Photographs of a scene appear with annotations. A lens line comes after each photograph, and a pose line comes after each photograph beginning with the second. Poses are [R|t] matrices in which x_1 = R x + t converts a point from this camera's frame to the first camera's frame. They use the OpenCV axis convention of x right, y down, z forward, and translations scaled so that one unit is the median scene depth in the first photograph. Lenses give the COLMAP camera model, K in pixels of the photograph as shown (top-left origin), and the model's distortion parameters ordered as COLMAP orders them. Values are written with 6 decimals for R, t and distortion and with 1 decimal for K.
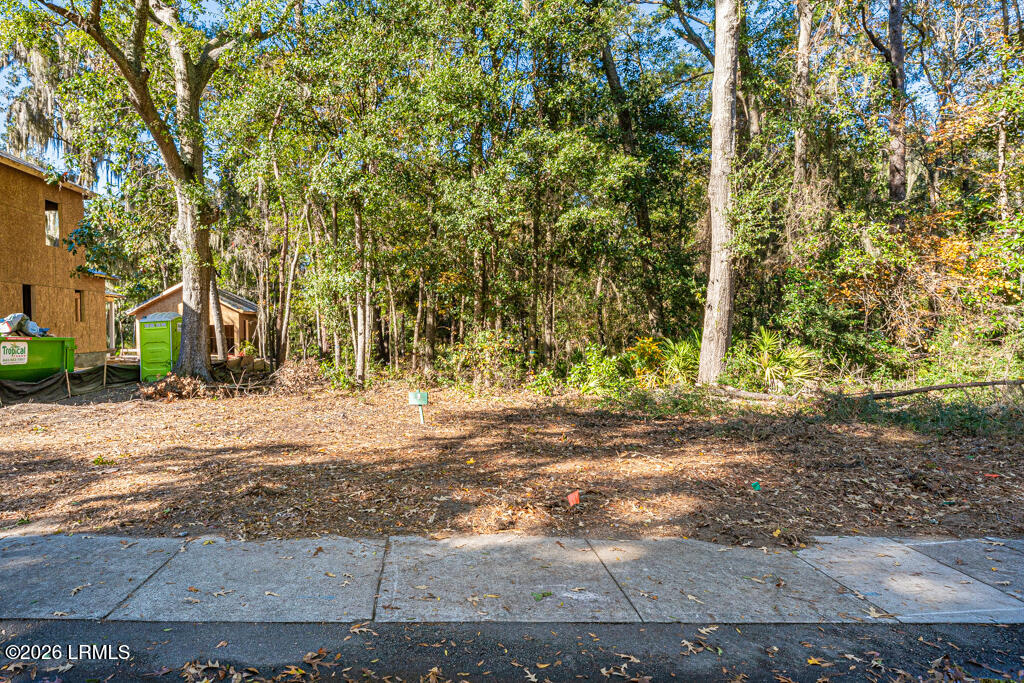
lens RADIAL K [[497.8, 0, 487.4], [0, 497.8, 321.8], [0, 0, 1]] dist [-0.012026, -0.000241]
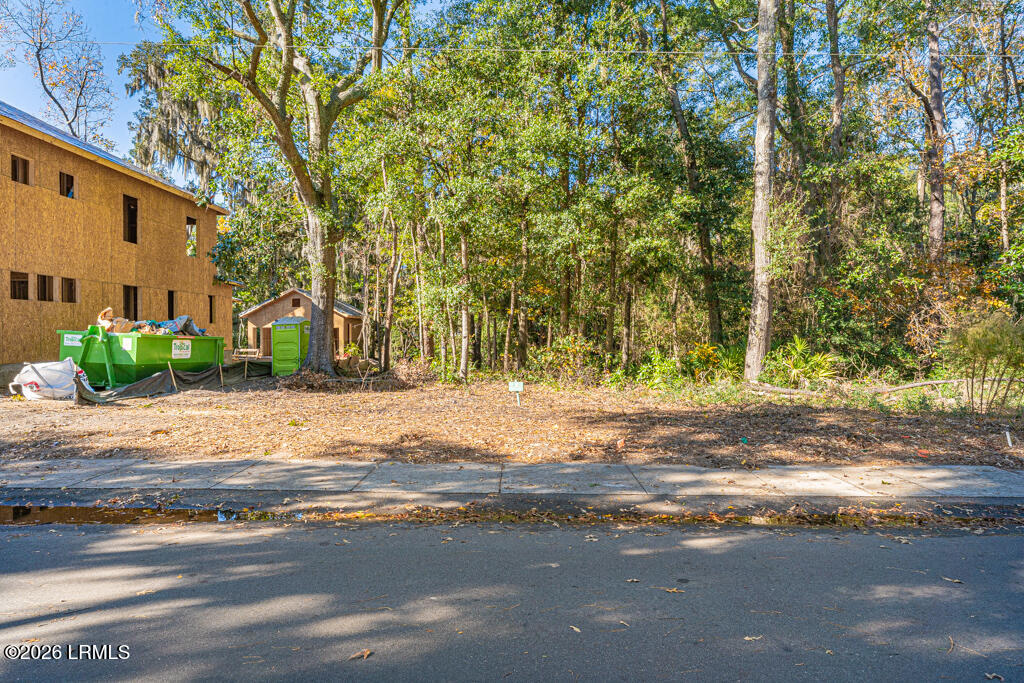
lens RADIAL K [[615.7, 0, 527.2], [0, 615.7, 319.0], [0, 0, 1]] dist [-0.001319, -0.000809]
pose [[0.995702, 0.011749, -0.091864, 0.028129], [-0.013087, 0.999817, -0.013983, -0.000460], [0.091682, 0.015125, 0.995673, -0.440527]]
